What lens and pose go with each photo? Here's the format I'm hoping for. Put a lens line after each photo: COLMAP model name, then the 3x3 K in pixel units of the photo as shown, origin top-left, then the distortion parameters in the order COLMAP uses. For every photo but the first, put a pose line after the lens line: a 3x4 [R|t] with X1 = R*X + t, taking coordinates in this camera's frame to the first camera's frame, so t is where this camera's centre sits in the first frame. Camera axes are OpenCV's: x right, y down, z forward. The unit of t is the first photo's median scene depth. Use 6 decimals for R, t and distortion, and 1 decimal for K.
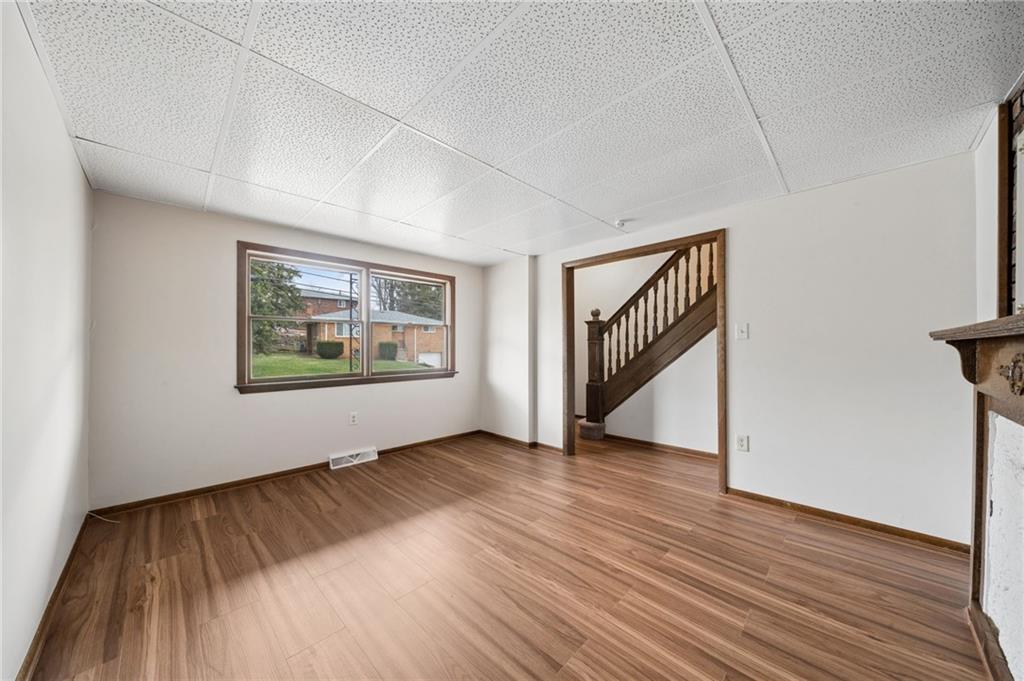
lens RADIAL K [[354.8, 0, 510.1], [0, 354.8, 343.4], [0, 0, 1]] dist [-0.009882, -0.000029]
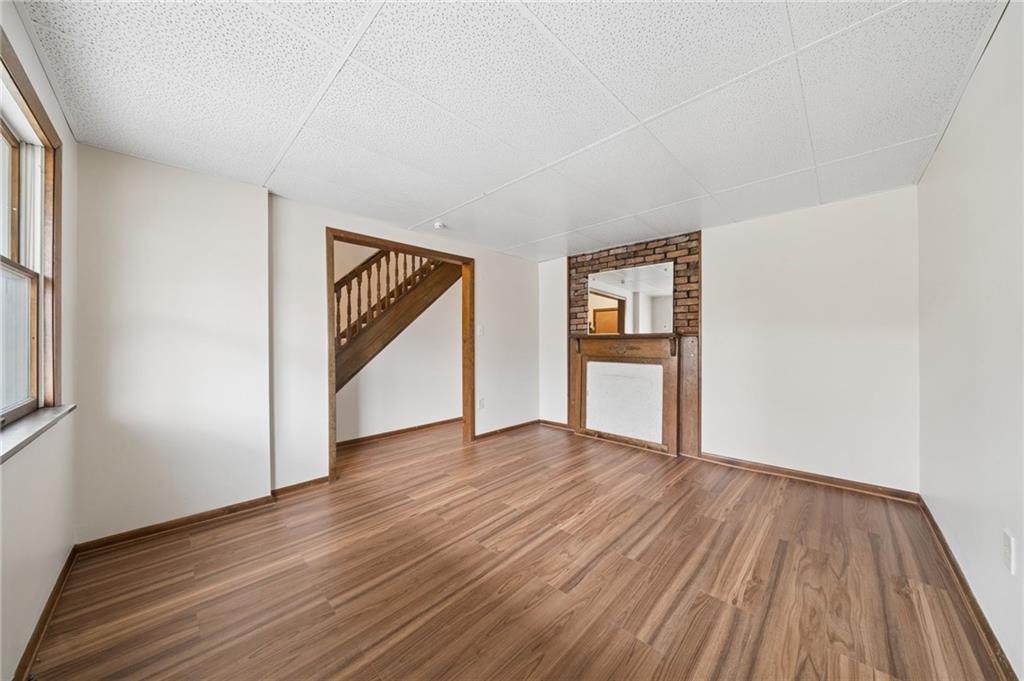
lens RADIAL K [[354.8, 0, 510.1], [0, 354.8, 343.4], [0, 0, 1]] dist [-0.009882, -0.000029]
pose [[-0.039760, -0.002707, 0.999206, -0.794676], [-0.010847, 0.999939, 0.002277, 0.015829], [-0.999150, -0.010748, -0.039787, 0.846402]]
